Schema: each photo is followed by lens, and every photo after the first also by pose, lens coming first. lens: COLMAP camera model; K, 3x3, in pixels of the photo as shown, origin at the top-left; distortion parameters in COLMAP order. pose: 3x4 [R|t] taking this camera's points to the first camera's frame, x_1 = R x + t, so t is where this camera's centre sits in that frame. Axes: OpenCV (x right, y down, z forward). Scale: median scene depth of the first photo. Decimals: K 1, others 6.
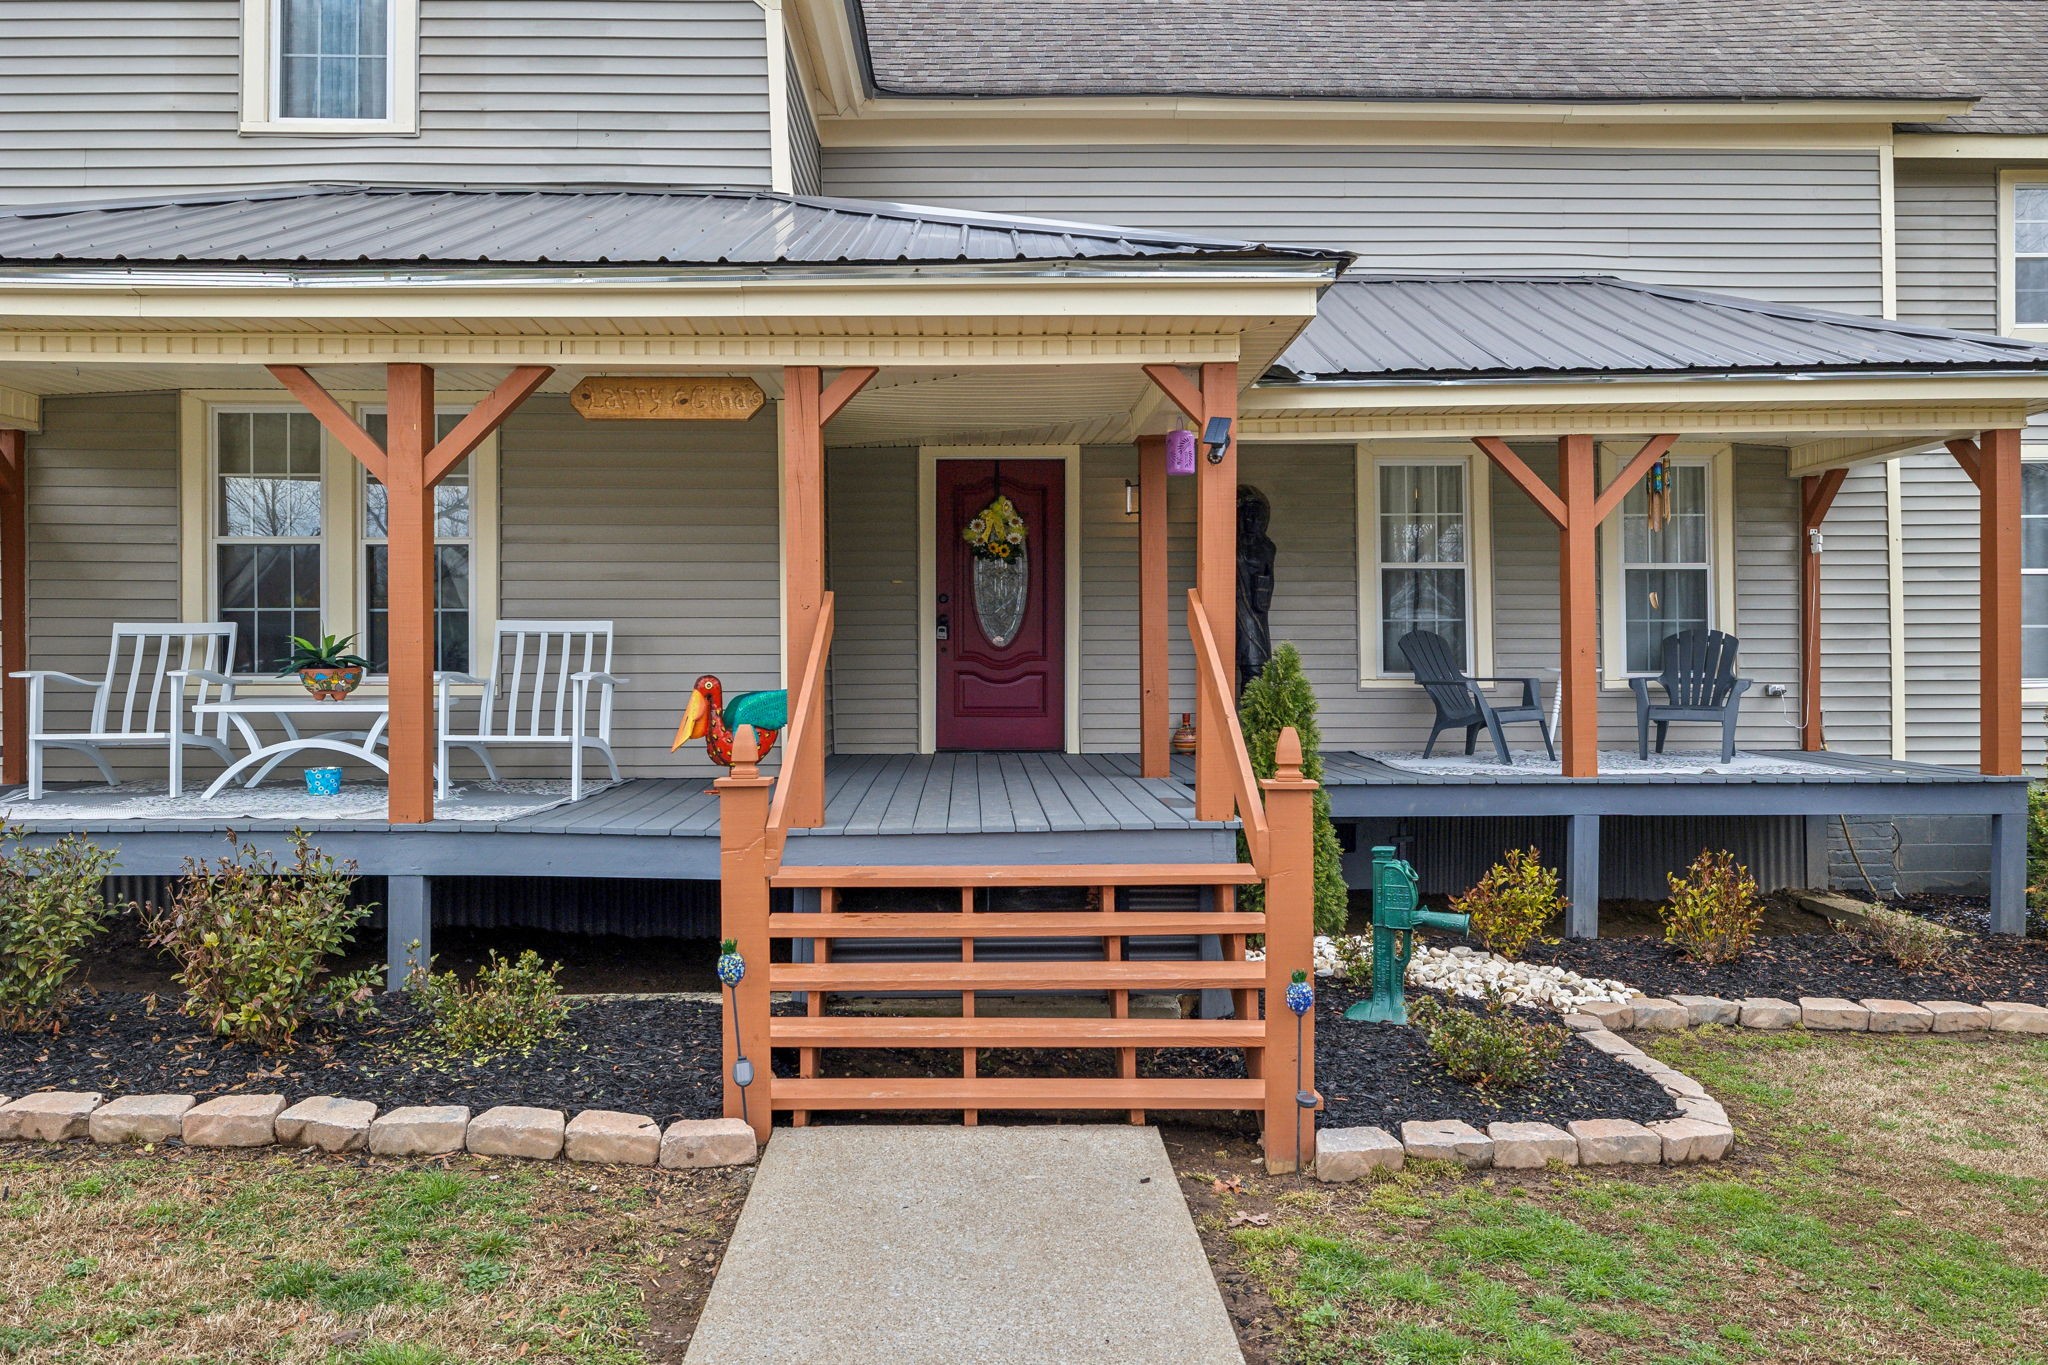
lens RADIAL K [[1487.2, 0, 1014.7], [0, 1487.2, 642.3], [0, 0, 1]] dist [-0.000305, 0.010507]
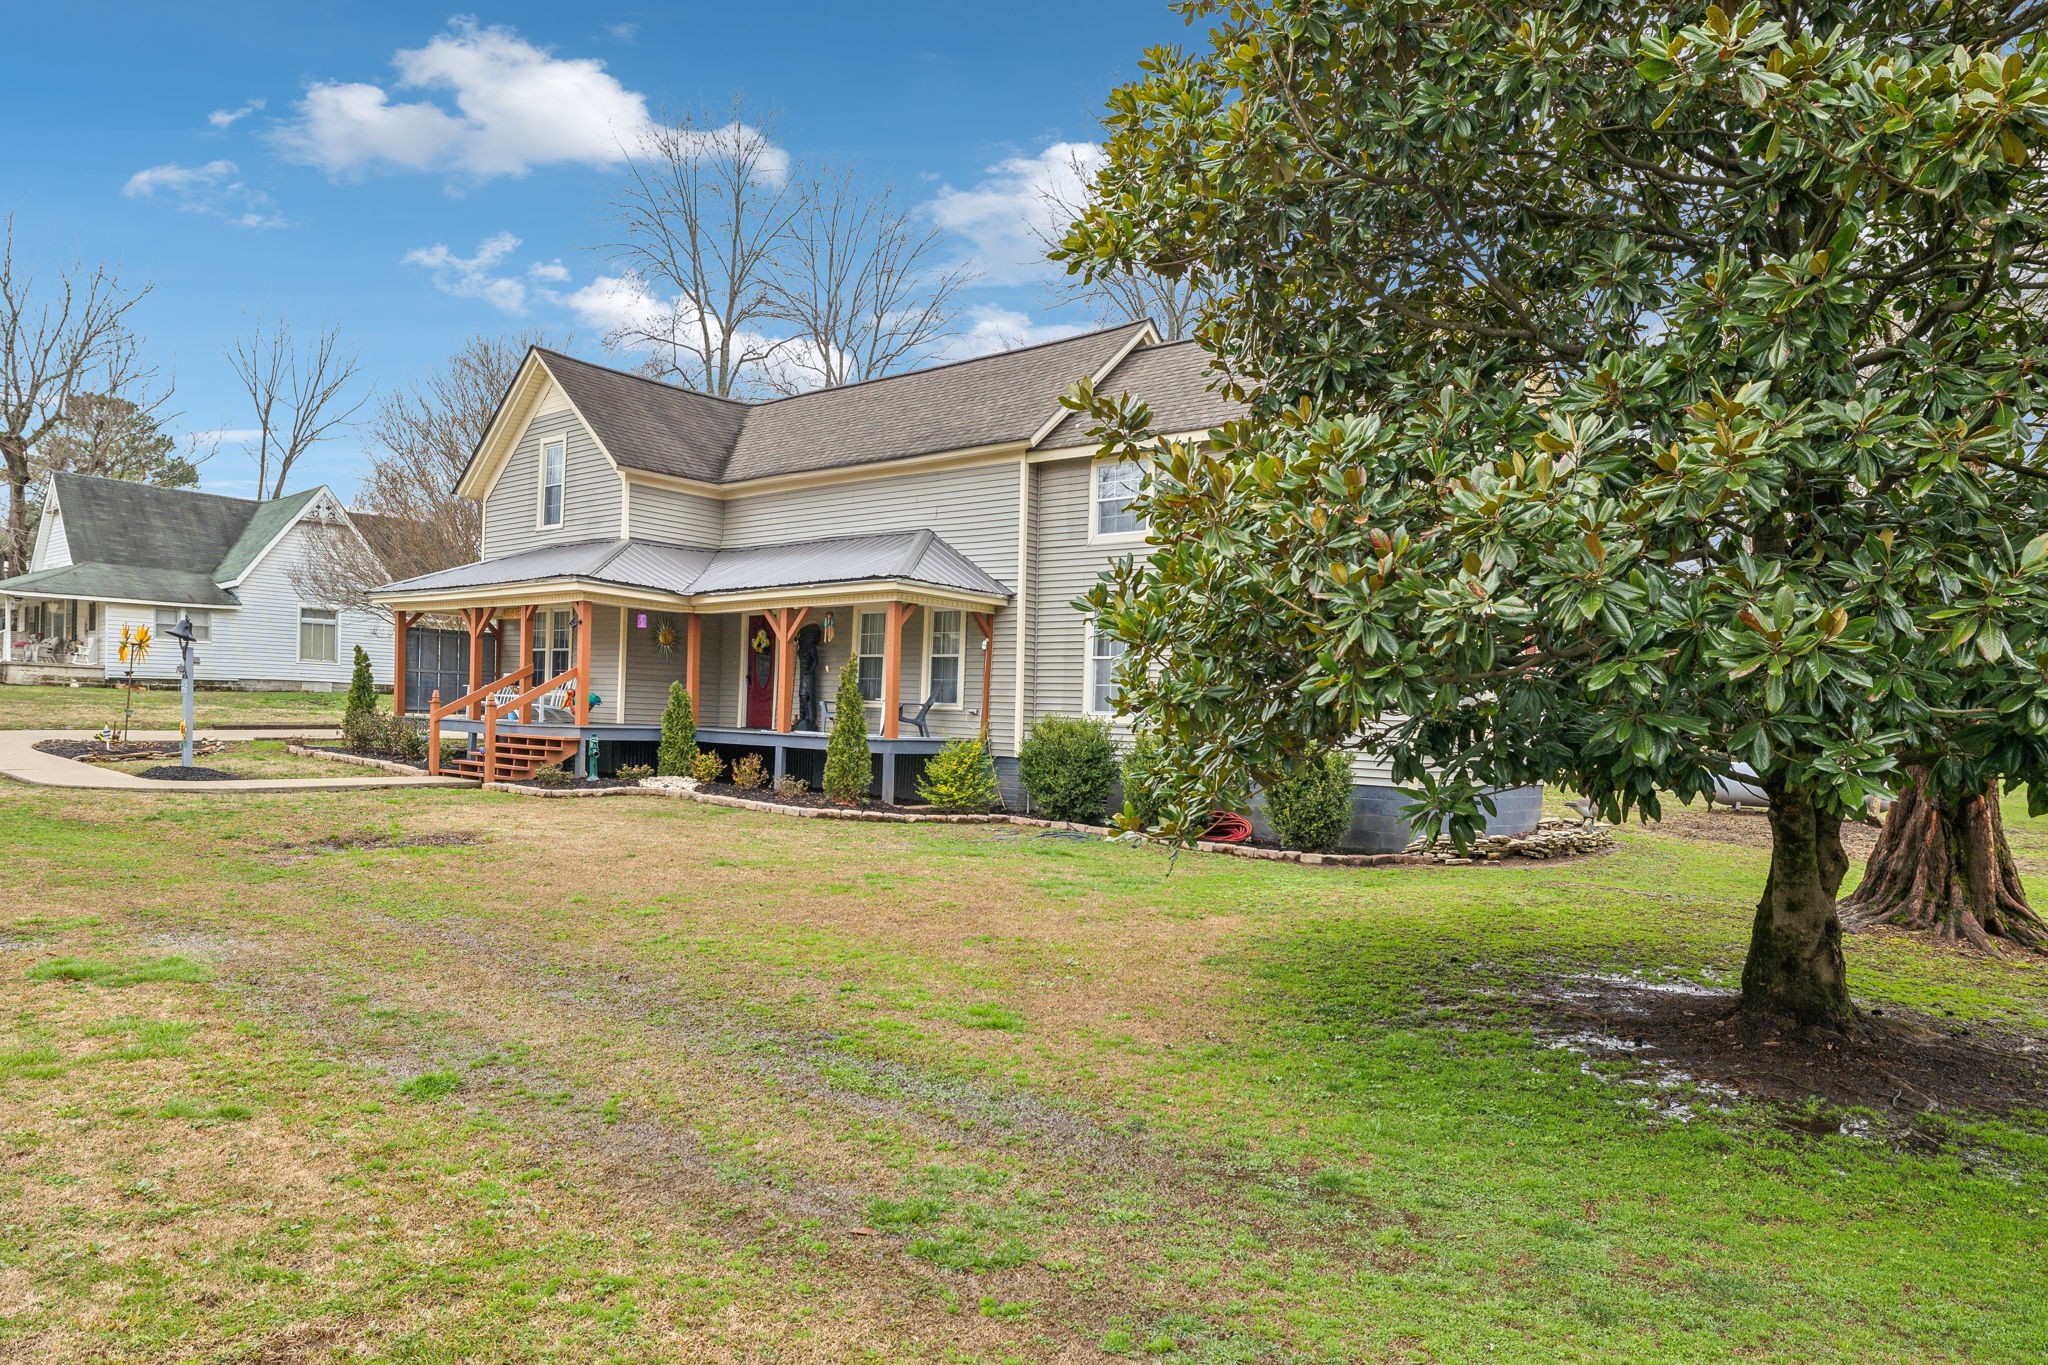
lens RADIAL K [[1336.6, 0, 1021.7], [0, 1336.6, 735.7], [0, 0, 1]] dist [0.006629, 0.001615]
pose [[0.740407, 0.036608, -0.671161, 2.397390], [-0.031540, 0.999308, 0.019712, 0.034202], [0.671418, 0.006574, 0.741049, -0.536443]]
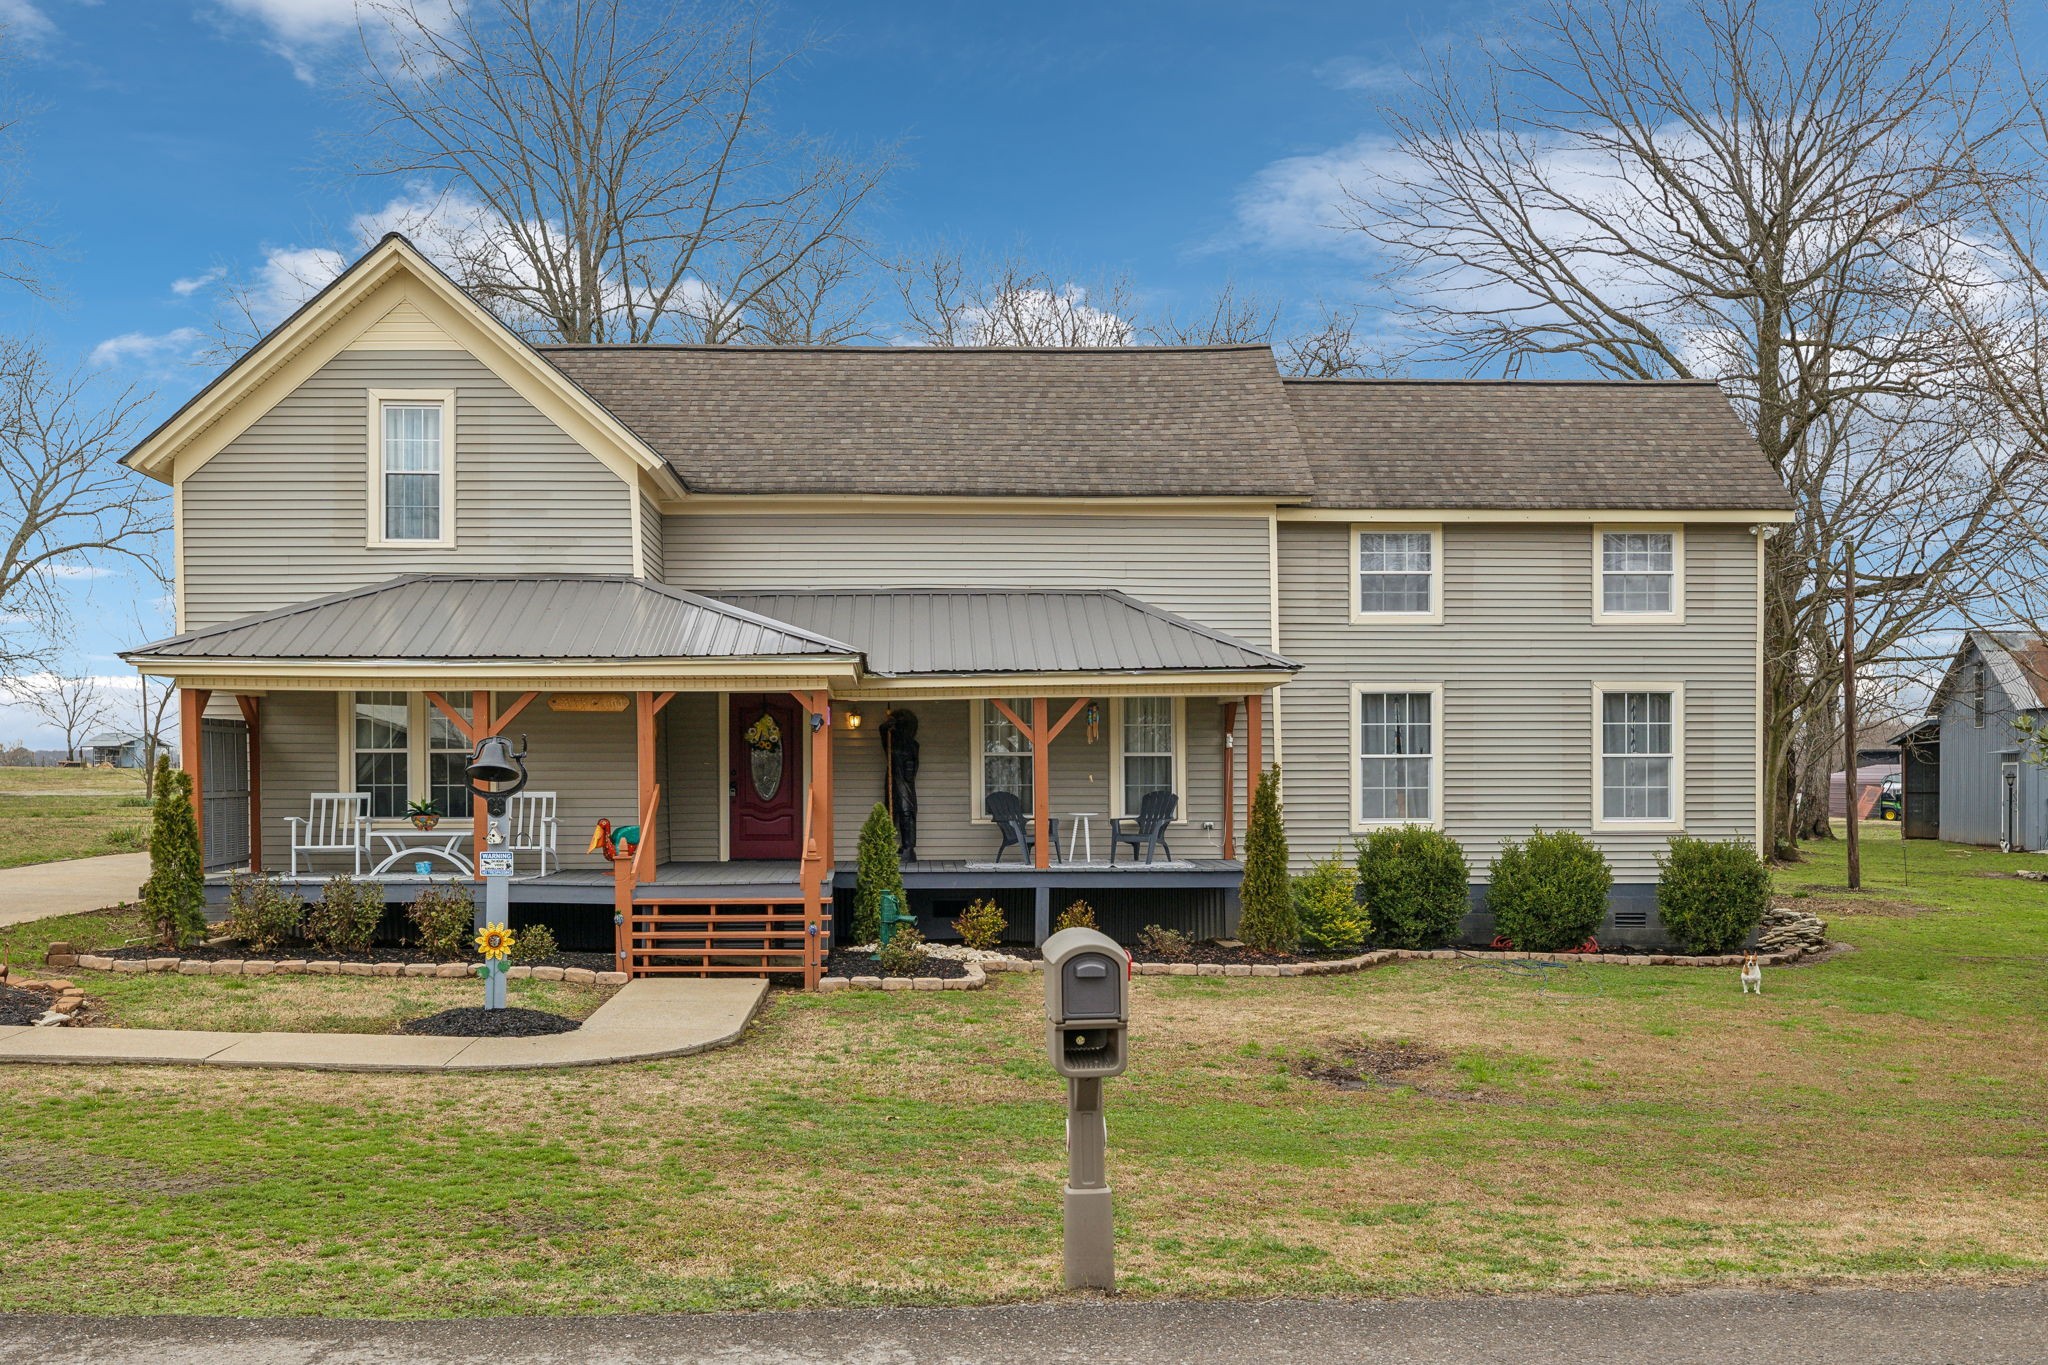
lens RADIAL K [[1952.5, 0, 1012.6], [0, 1952.5, 784.6], [0, 0, 1]] dist [0.013935, 0.000000]
pose [[0.999661, -0.000018, 0.026036, 0.278336], [-0.000295, 0.999928, 0.012012, -0.054737], [-0.026035, -0.012015, 0.999589, -1.646004]]
